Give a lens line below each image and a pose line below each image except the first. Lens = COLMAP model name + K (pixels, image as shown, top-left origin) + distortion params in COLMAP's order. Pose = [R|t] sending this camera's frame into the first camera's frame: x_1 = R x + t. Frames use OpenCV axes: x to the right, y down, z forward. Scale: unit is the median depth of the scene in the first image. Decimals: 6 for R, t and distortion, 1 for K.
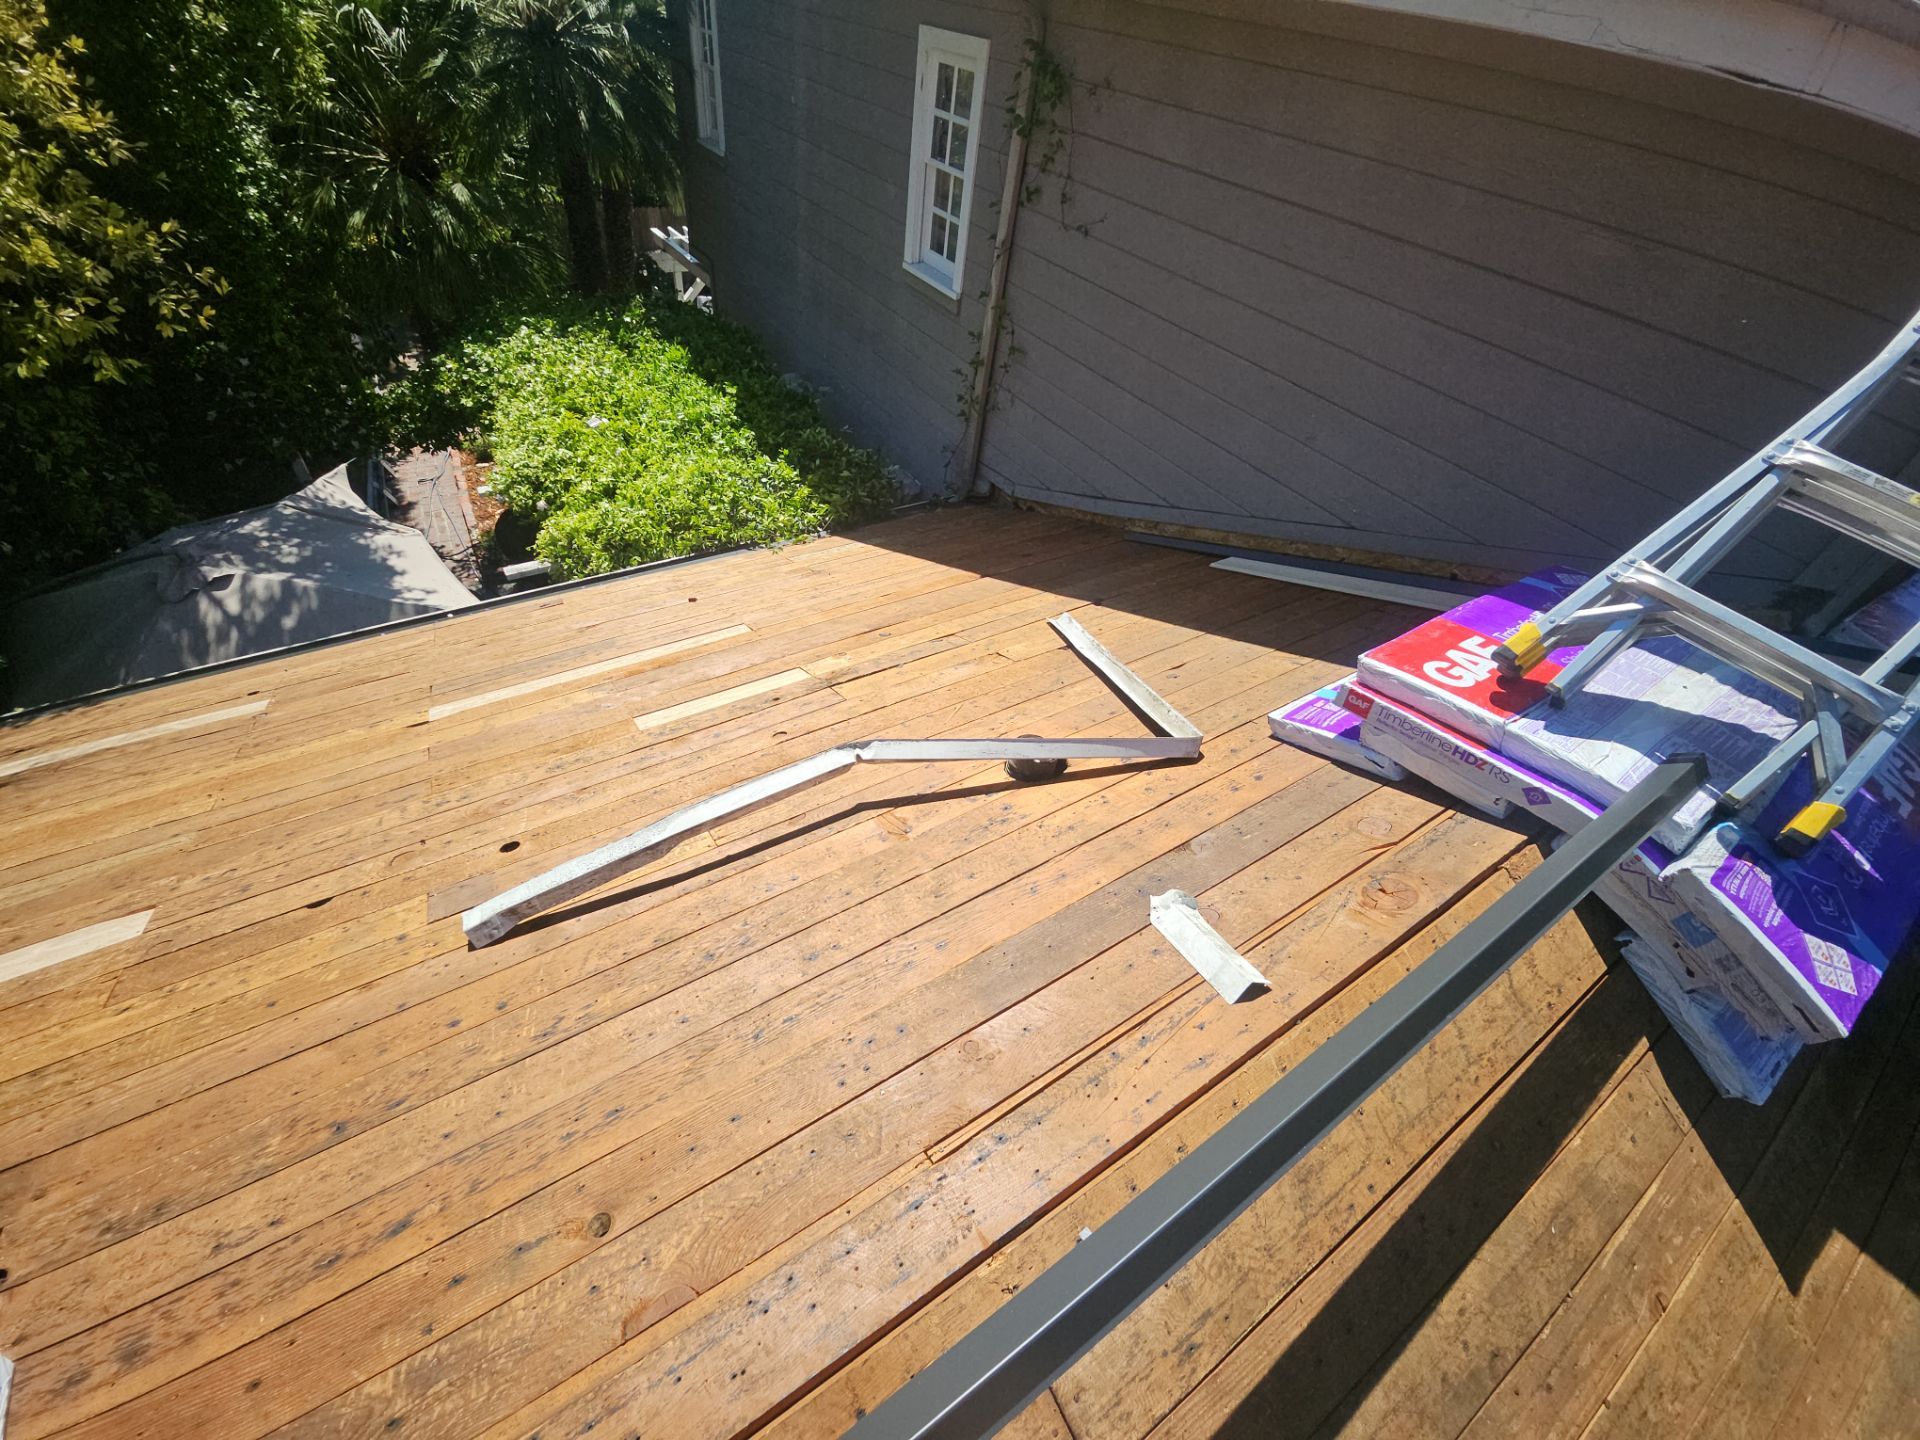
lens RADIAL K [[758.3, 0, 957.5], [0, 758.3, 727.4], [0, 0, 1]] dist [-0.000415, -0.009620]
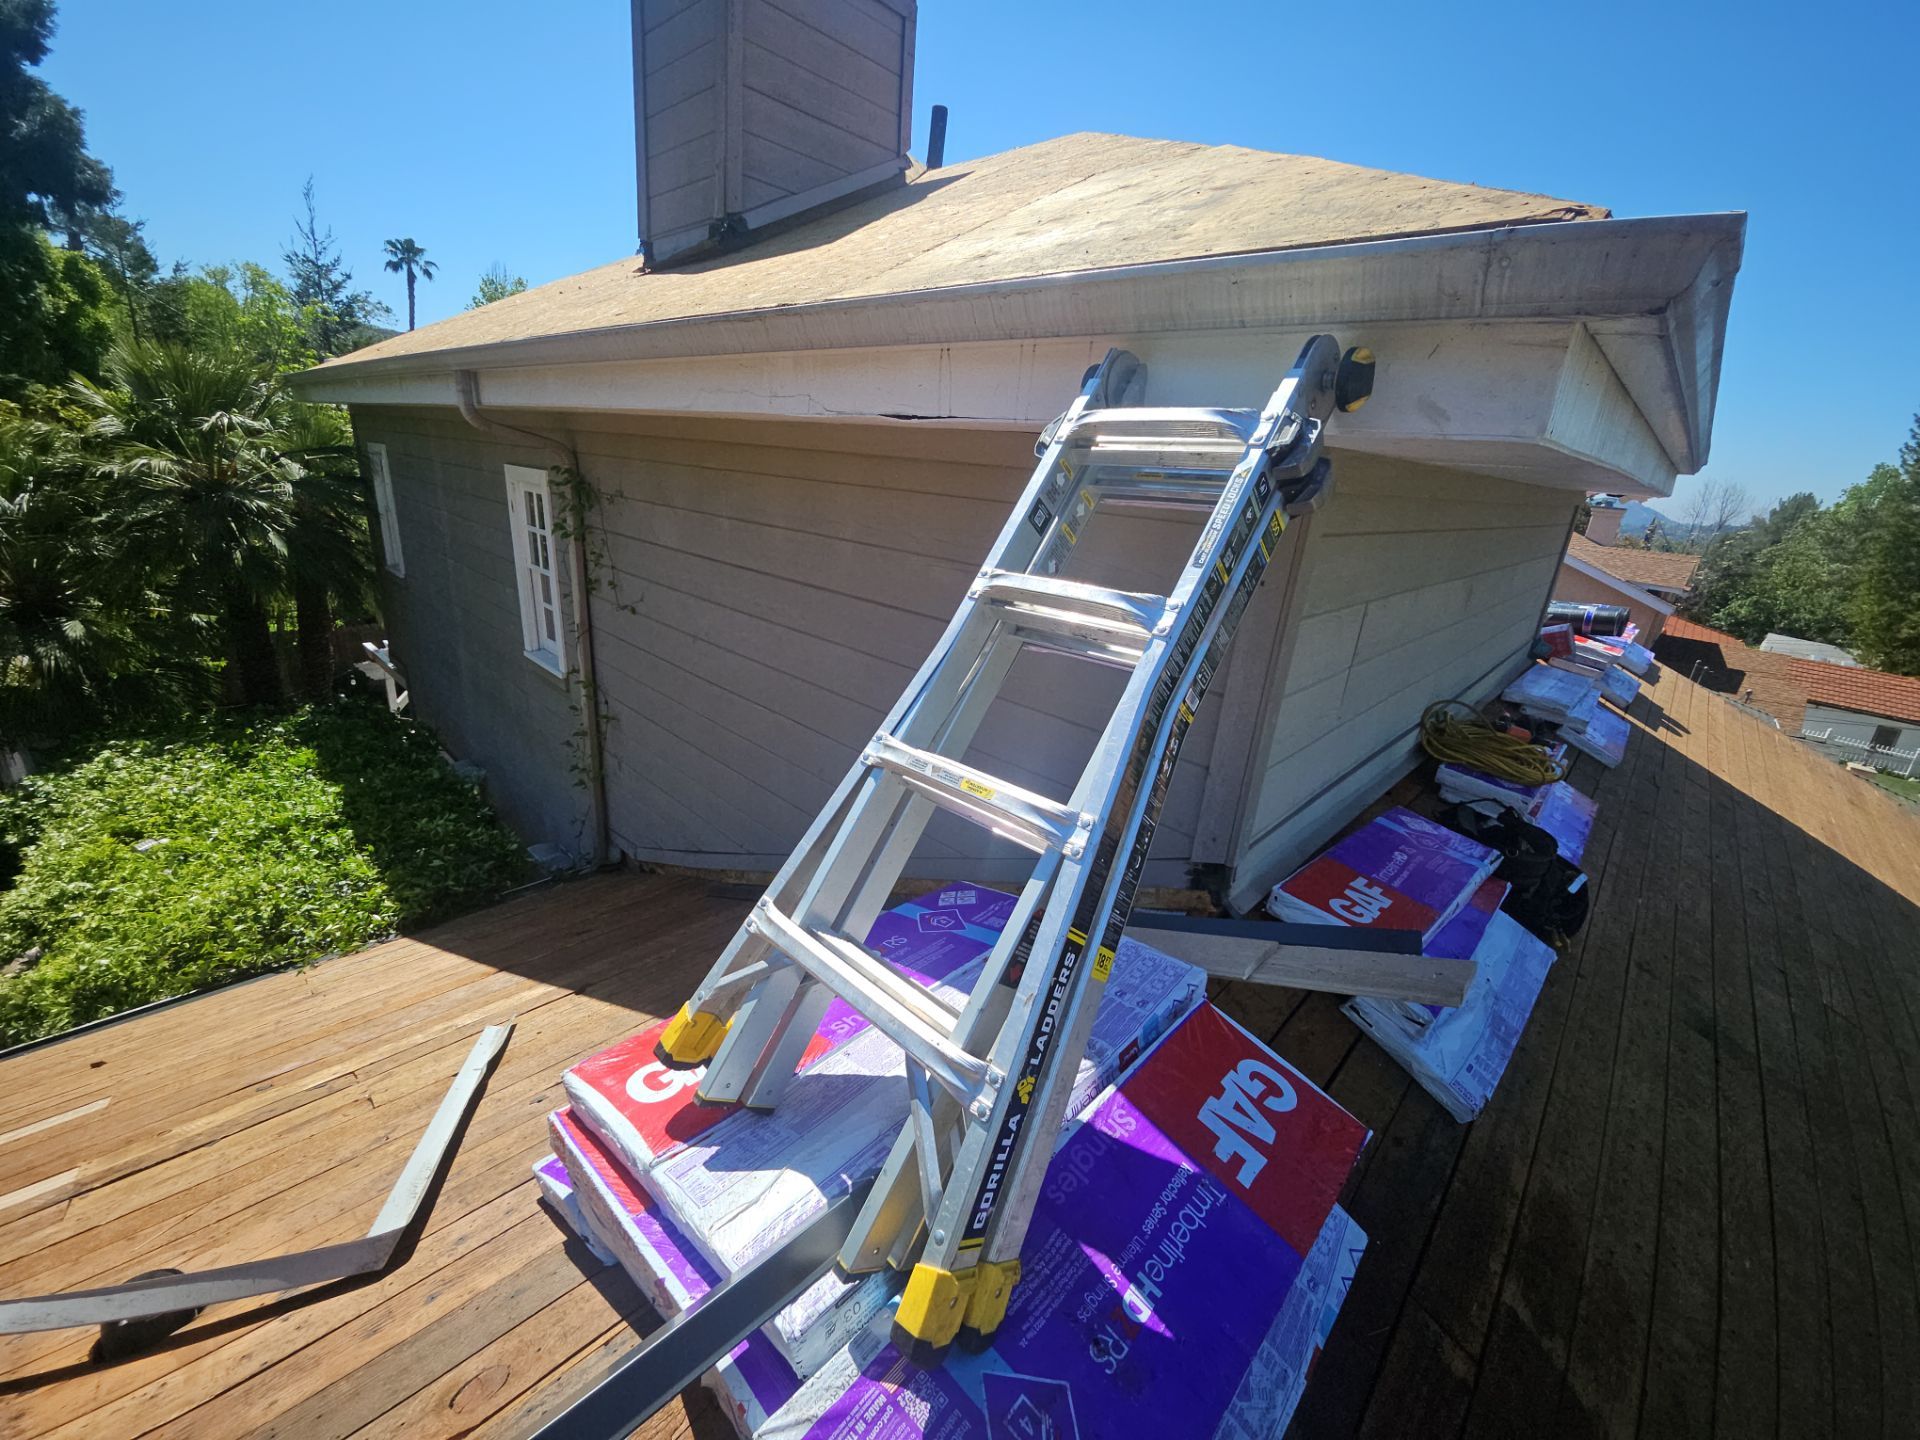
lens RADIAL K [[758.3, 0, 957.5], [0, 758.3, 727.4], [0, 0, 1]] dist [-0.000415, -0.009620]
pose [[0.971967, -0.112619, 0.206392, 0.285769], [0.188593, 0.897641, -0.398338, -0.011543], [-0.140406, 0.426095, 0.893716, 0.061935]]
